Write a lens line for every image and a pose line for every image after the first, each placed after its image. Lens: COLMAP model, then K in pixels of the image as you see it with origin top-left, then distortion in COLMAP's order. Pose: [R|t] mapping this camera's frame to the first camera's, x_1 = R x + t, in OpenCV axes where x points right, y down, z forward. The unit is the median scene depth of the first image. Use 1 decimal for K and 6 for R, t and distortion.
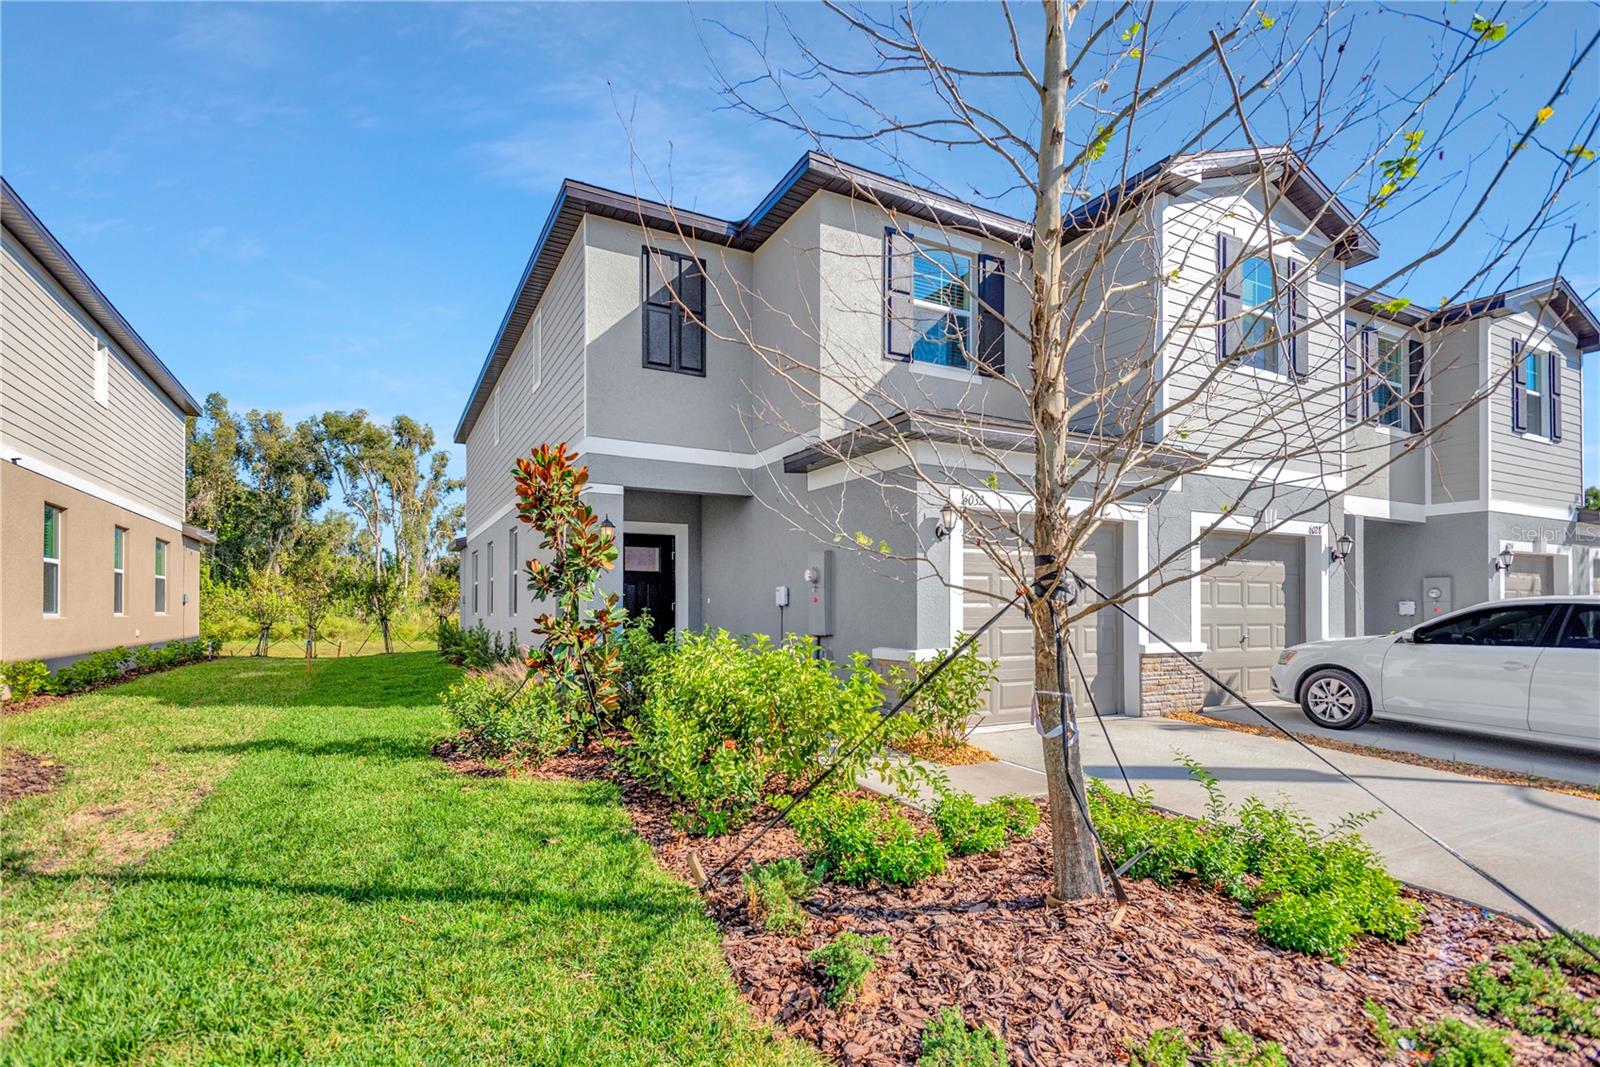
lens RADIAL K [[804.7, 0, 800.7], [0, 804.7, 540.4], [0, 0, 1]] dist [0.001273, 0.000142]
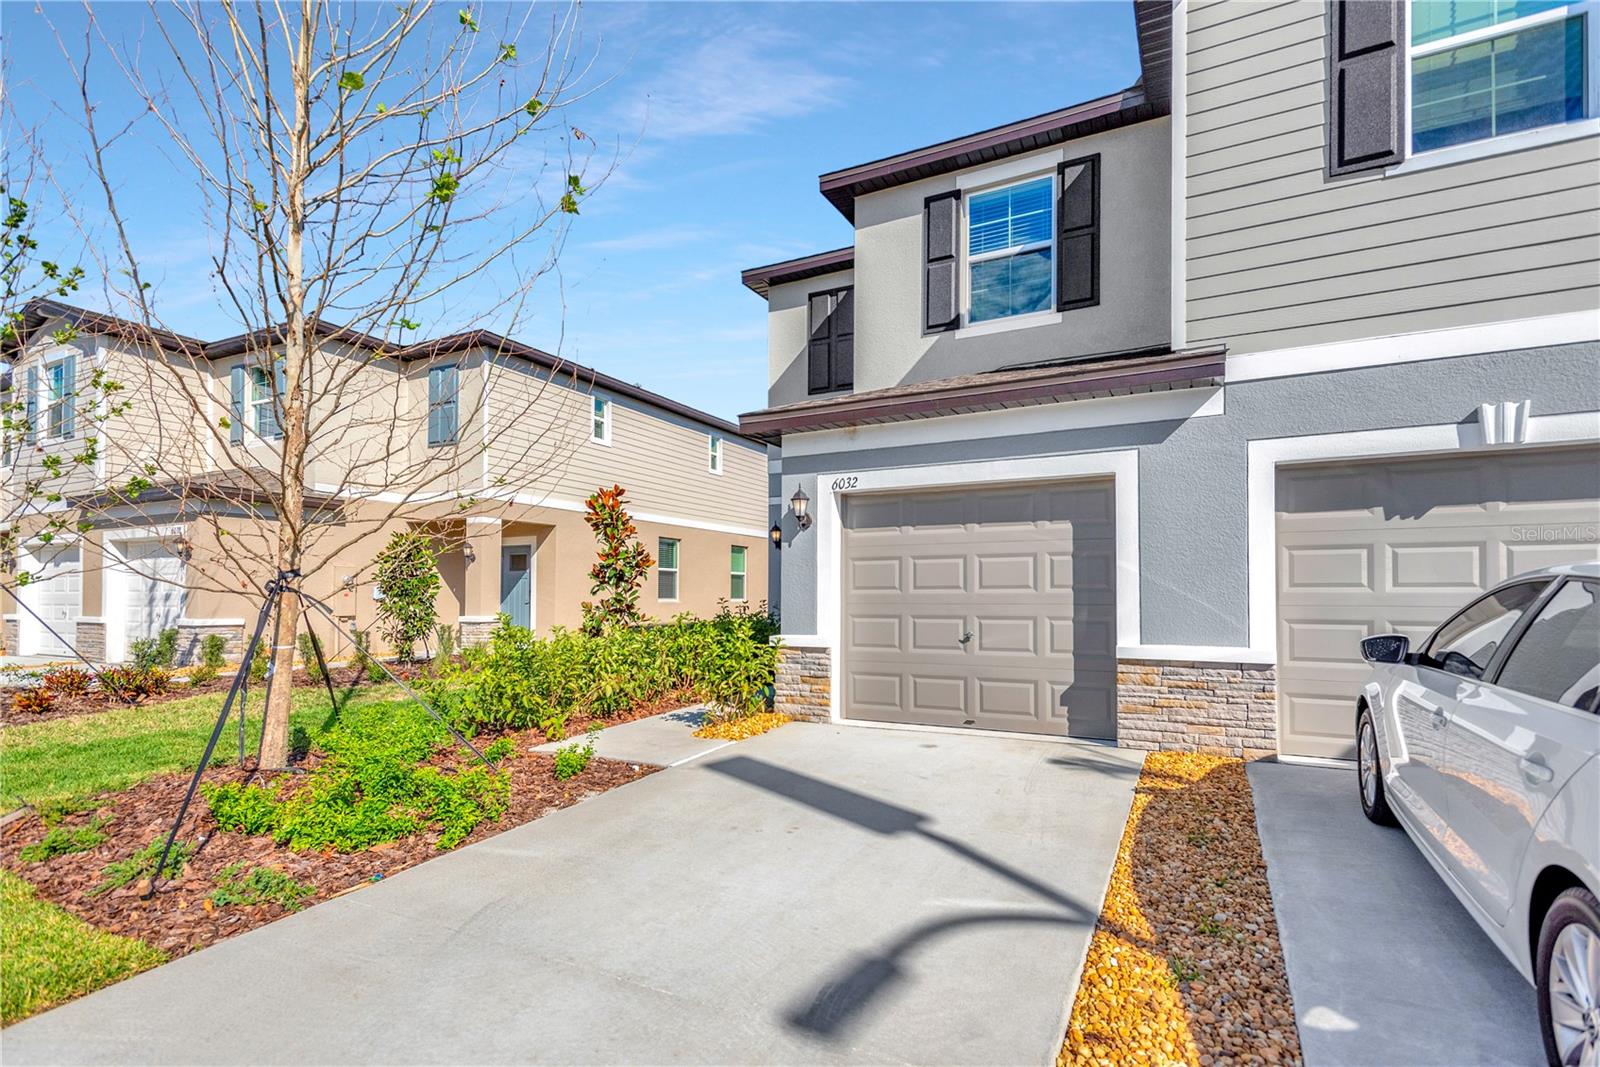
lens RADIAL K [[751.7, 0, 799.5], [0, 751.7, 531.8], [0, 0, 1]] dist [0.008339, 0.000193]
pose [[0.567731, -0.071651, -0.820090, 0.696191], [0.073786, 0.996624, -0.035994, 0.027792], [0.819900, -0.040076, 0.571102, 0.334265]]
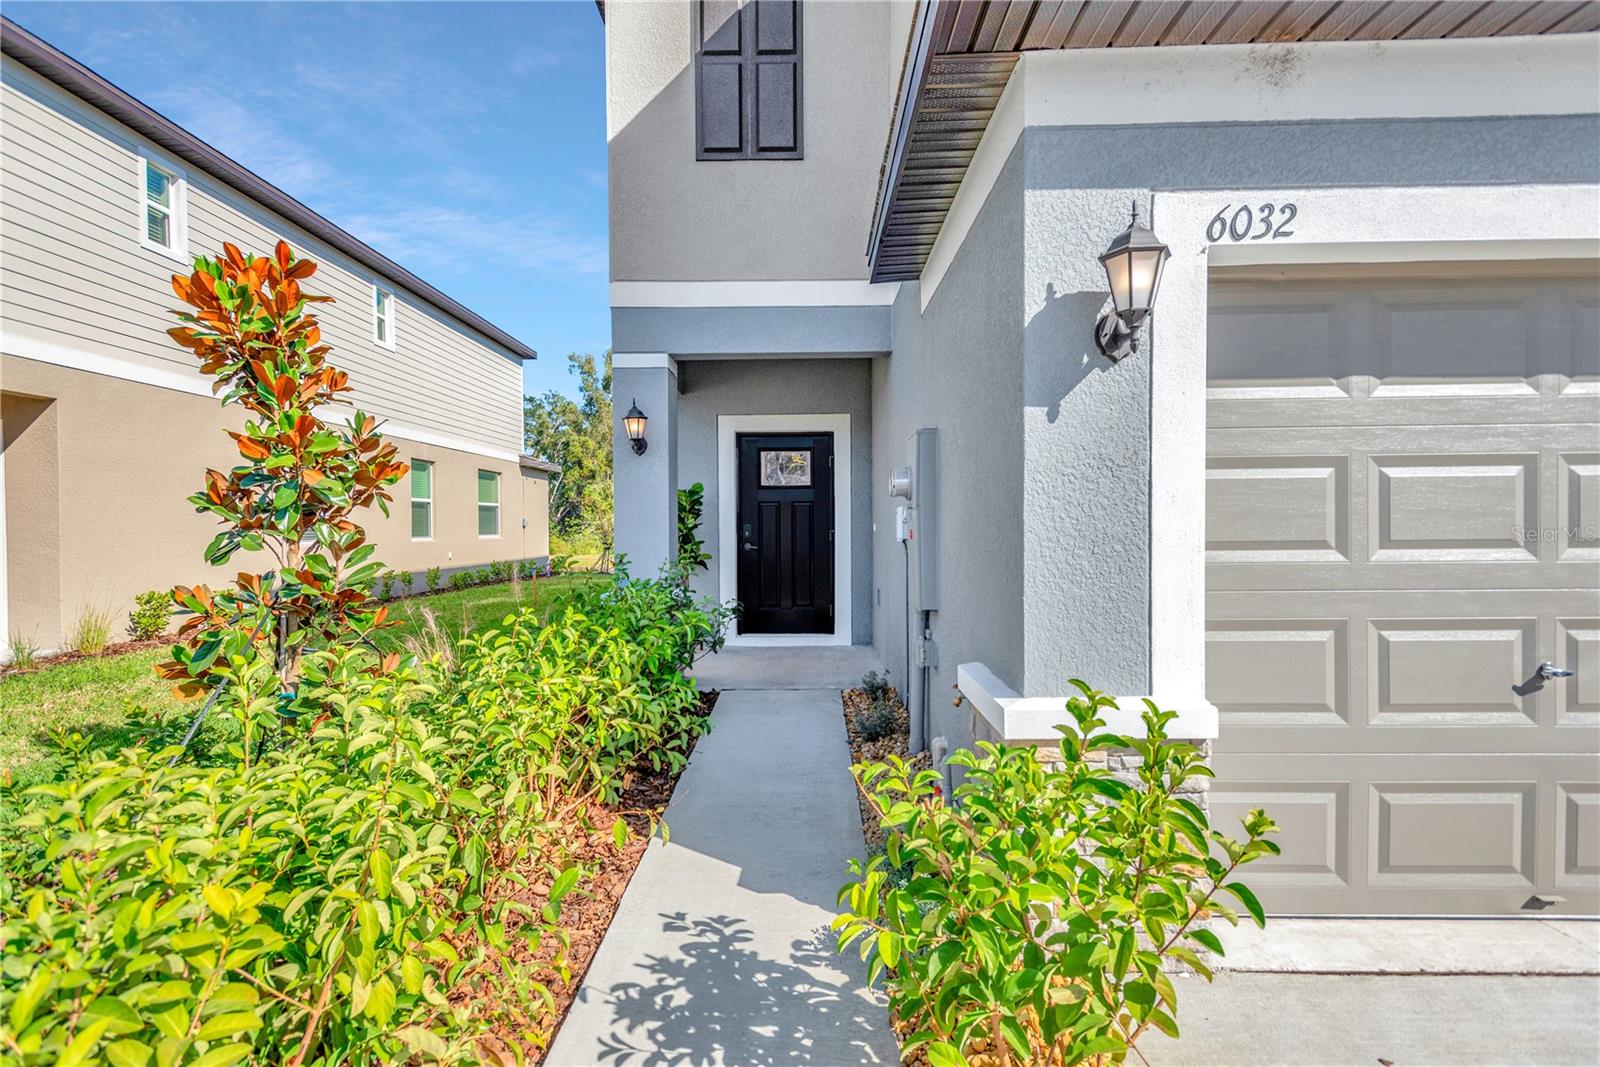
lens RADIAL K [[751.7, 0, 799.5], [0, 751.7, 523.5], [0, 0, 1]] dist [0.008339, 0.000193]
pose [[0.873490, -0.006769, -0.486794, 0.155356], [0.049824, 0.995896, 0.075555, 0.026056], [0.484285, -0.090250, 0.870243, 0.497370]]
